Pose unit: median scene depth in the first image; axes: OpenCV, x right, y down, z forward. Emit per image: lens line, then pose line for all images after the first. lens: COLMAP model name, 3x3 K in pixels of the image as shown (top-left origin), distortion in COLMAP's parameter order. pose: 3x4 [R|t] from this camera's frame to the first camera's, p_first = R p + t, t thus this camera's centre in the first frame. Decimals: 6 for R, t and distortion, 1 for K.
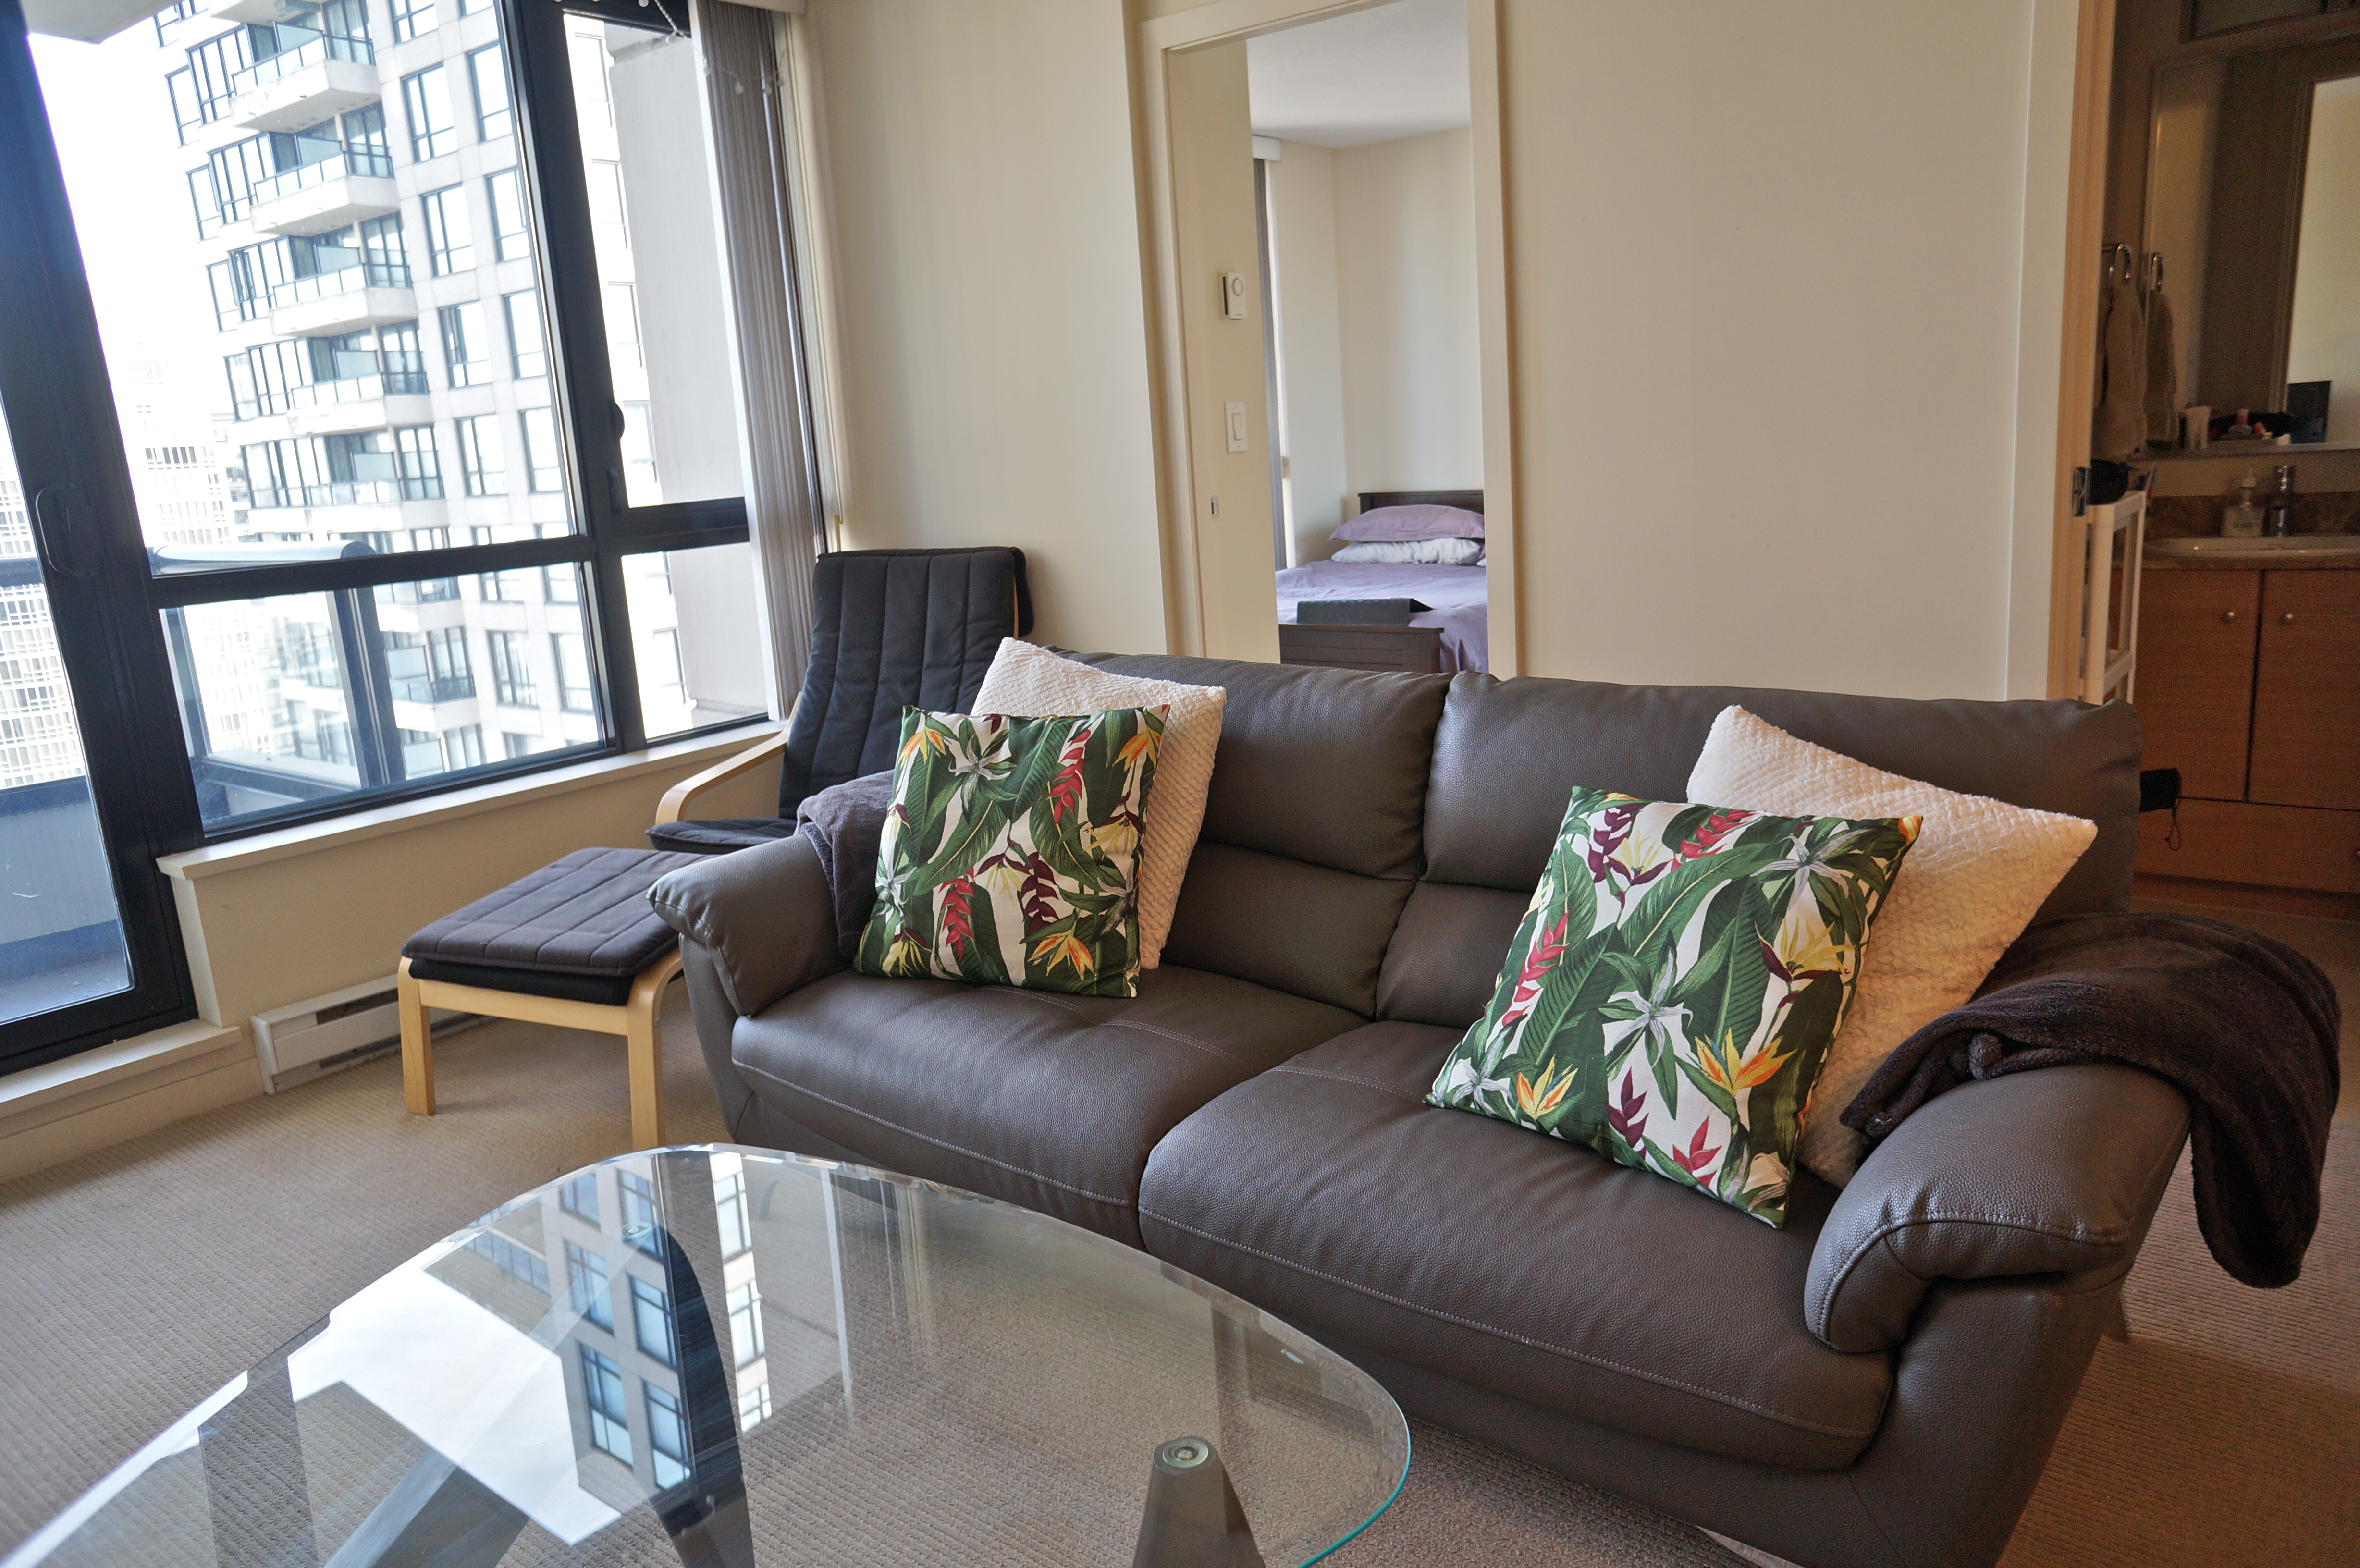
lens RADIAL K [[1582.8, 0, 1180.0], [0, 1582.8, 784.0], [0, 0, 1]] dist [-0.064760, 0.087890]
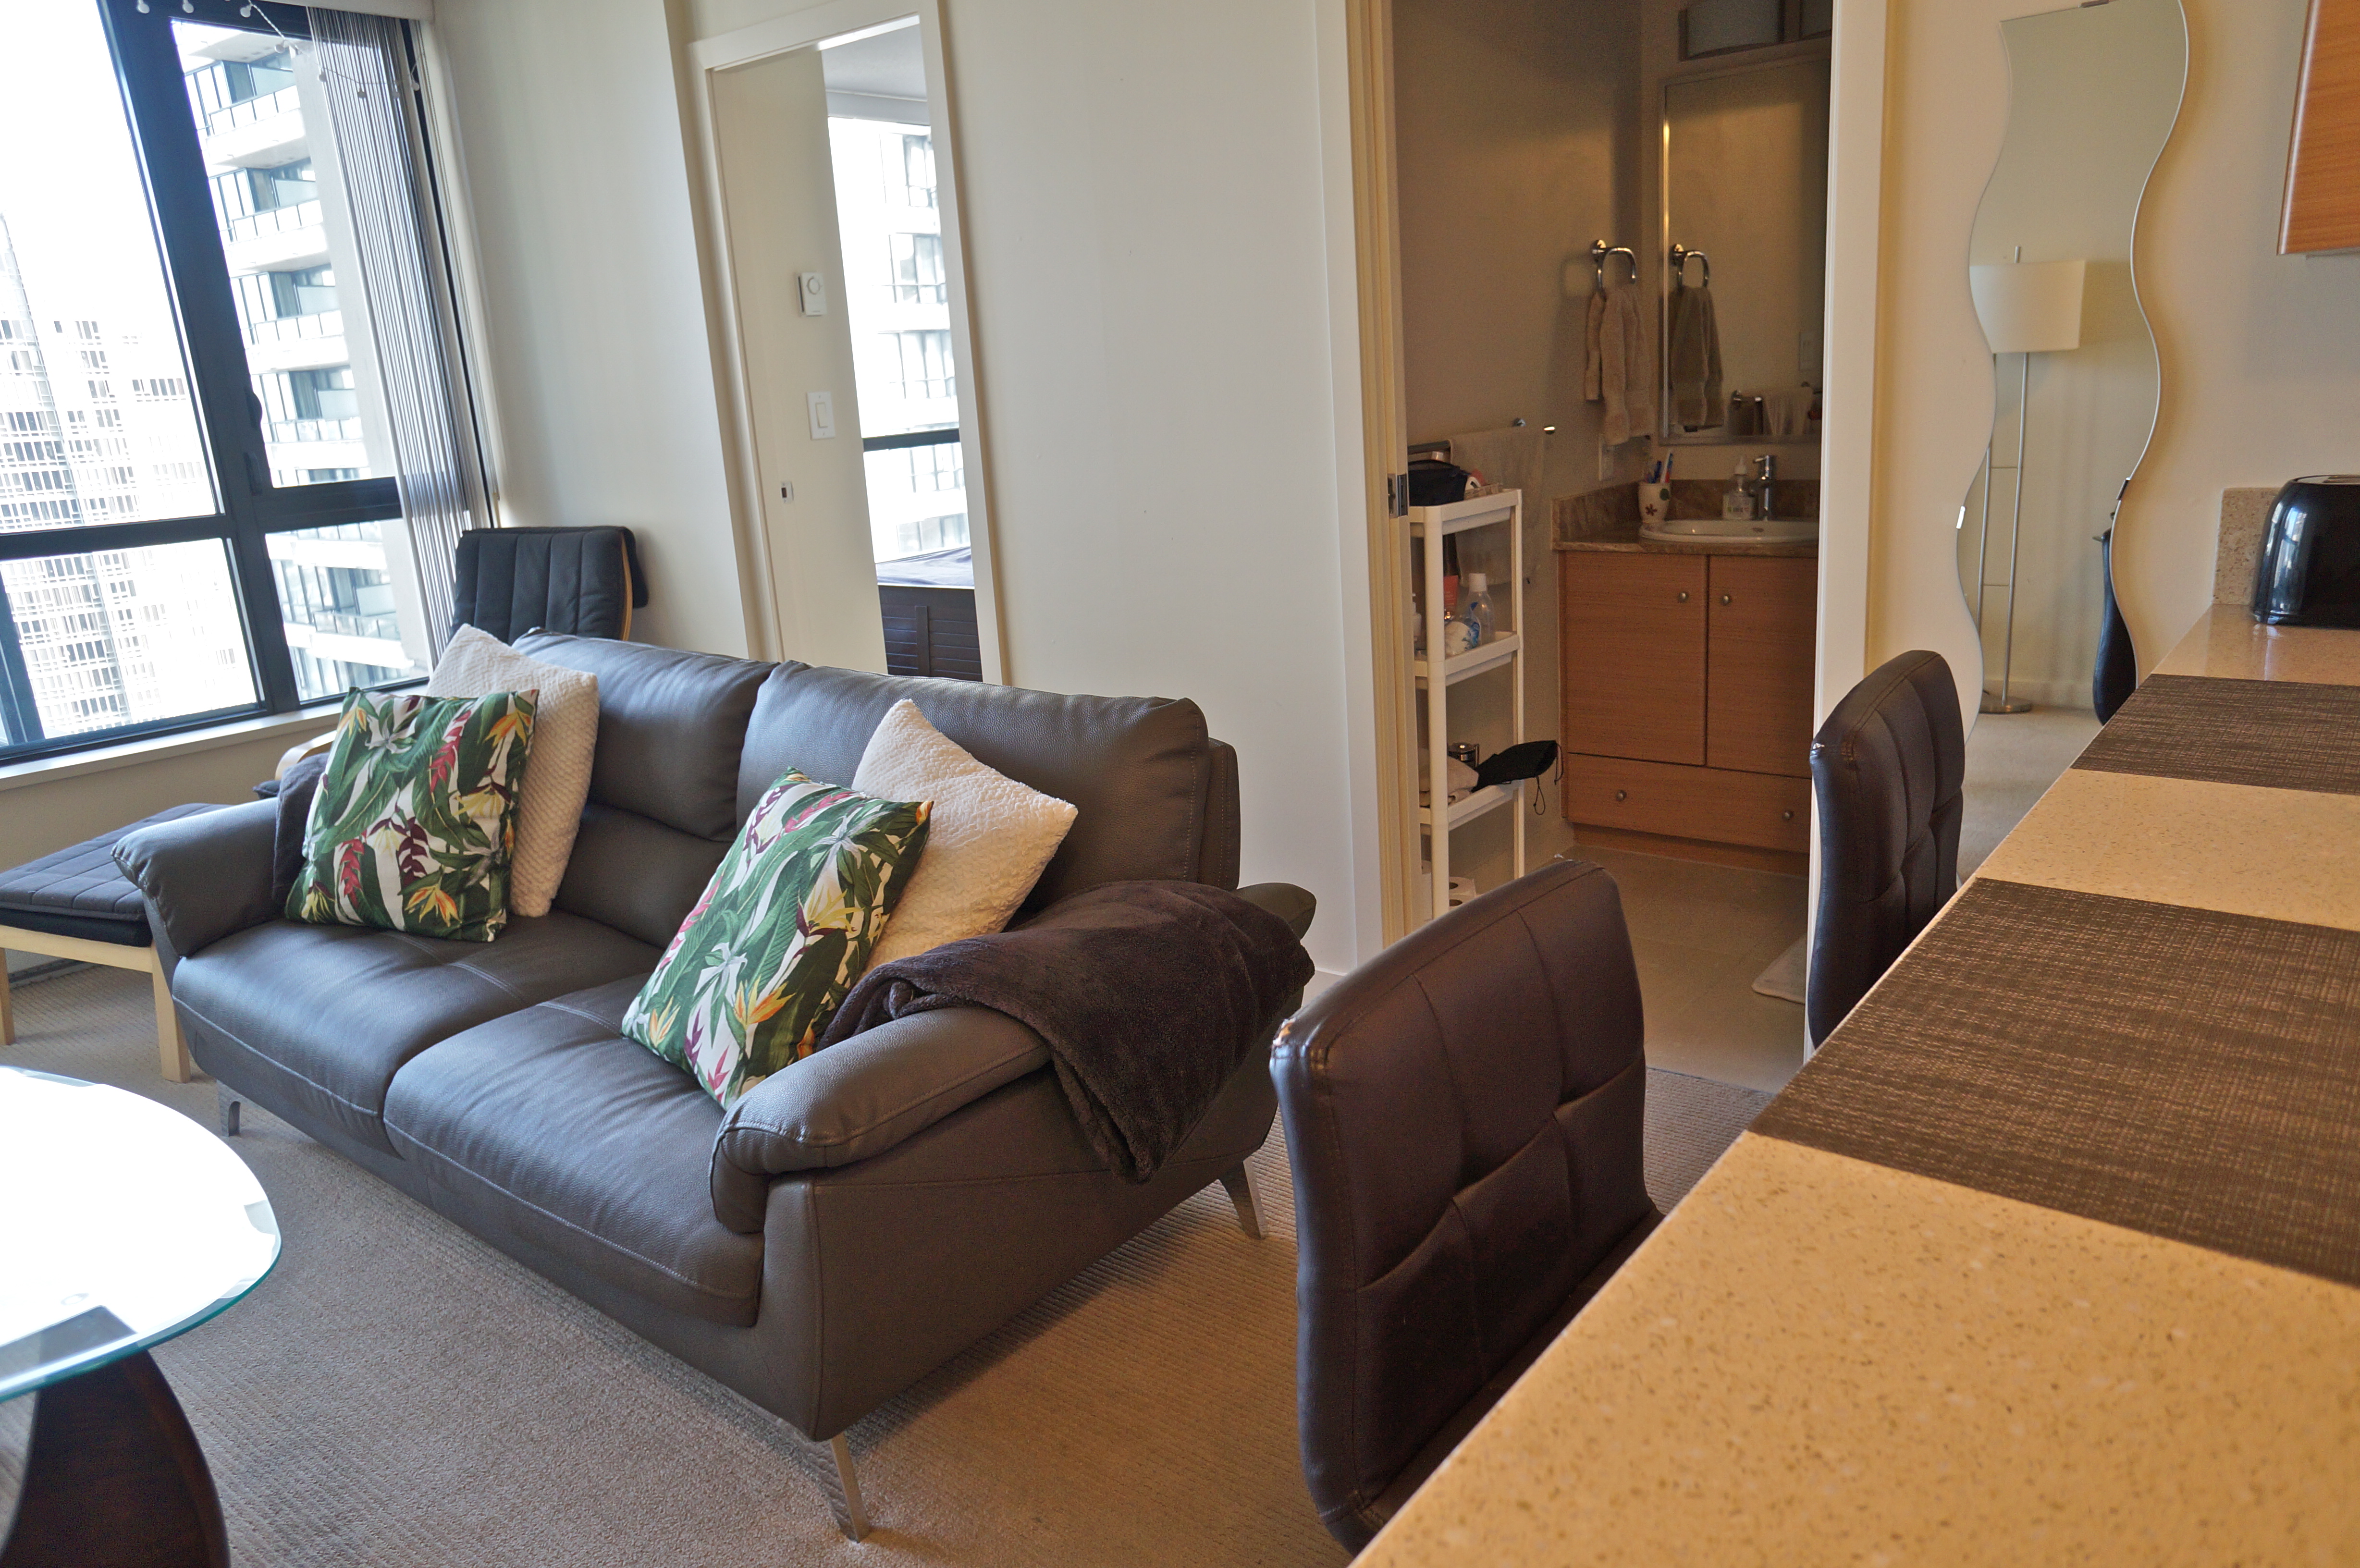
lens RADIAL K [[1588.2, 0, 1180.0], [0, 1588.2, 784.0], [0, 0, 1]] dist [-0.064256, 0.093682]
pose [[0.999947, 0.004075, -0.009415, 0.465942], [-0.003686, 0.999155, 0.040937, -0.029370], [0.009574, -0.040901, 0.999117, -0.144785]]
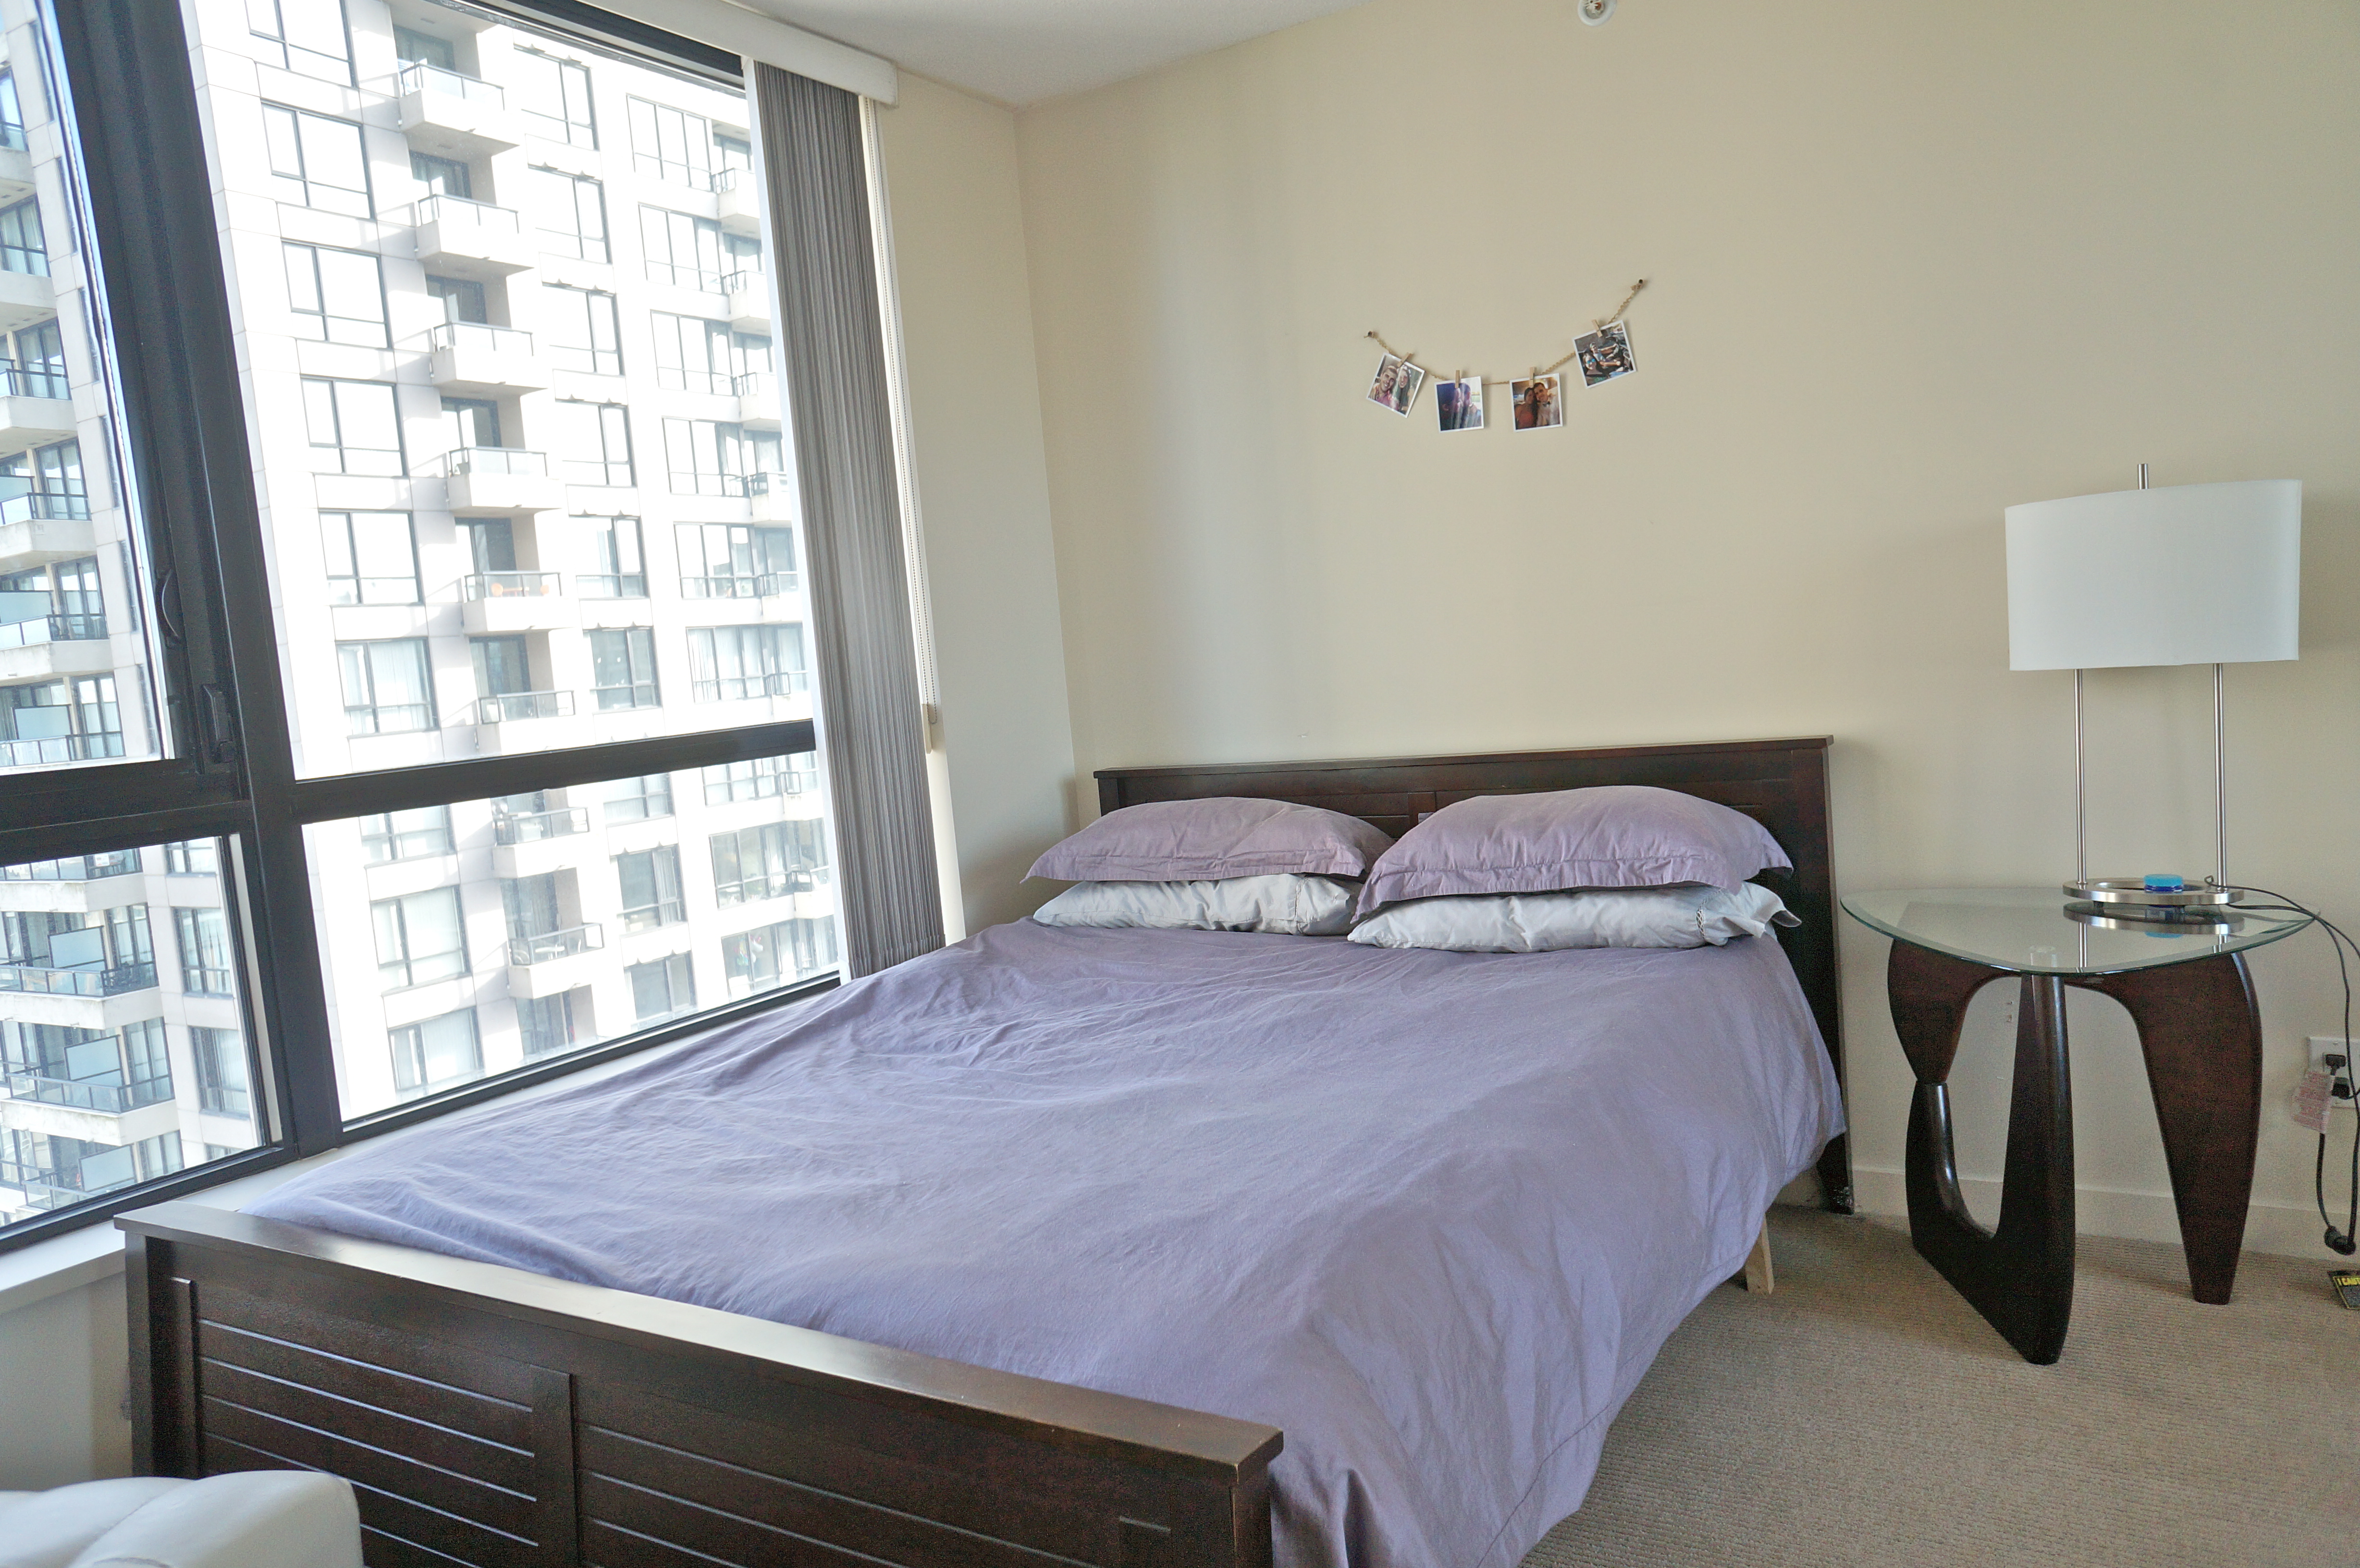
lens RADIAL K [[1582.8, 0, 1180.0], [0, 1582.8, 784.0], [0, 0, 1]] dist [-0.064760, 0.087890]
pose [[0.993998, -0.032608, 0.104430, 0.216004], [0.047009, 0.989237, -0.138564, -0.271441], [-0.098788, 0.142641, 0.984832, 1.250270]]
